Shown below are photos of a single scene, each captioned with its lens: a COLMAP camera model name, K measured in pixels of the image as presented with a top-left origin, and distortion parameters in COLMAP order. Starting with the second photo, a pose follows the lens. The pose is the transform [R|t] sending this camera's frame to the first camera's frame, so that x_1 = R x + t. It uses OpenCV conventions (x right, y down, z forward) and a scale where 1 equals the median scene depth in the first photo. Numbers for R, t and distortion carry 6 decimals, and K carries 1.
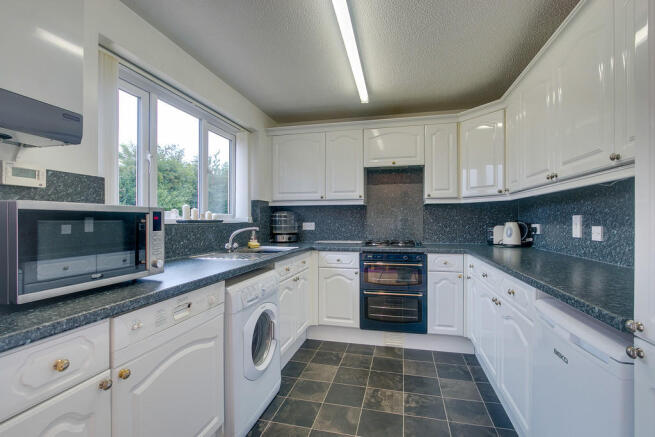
lens RADIAL K [[305.6, 0, 327.5], [0, 305.6, 218.5], [0, 0, 1]] dist [-0.019937, 0.000217]
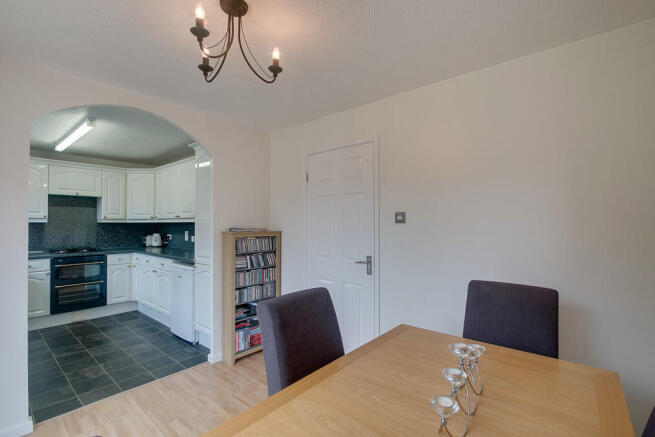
lens RADIAL K [[305.6, 0, 327.5], [0, 305.6, 218.5], [0, 0, 1]] dist [-0.019937, 0.000217]
pose [[0.447259, 0.012922, 0.894311, -0.556328], [-0.003507, 0.999913, -0.012694, -0.057430], [-0.894398, 0.002541, 0.447265, -0.721558]]
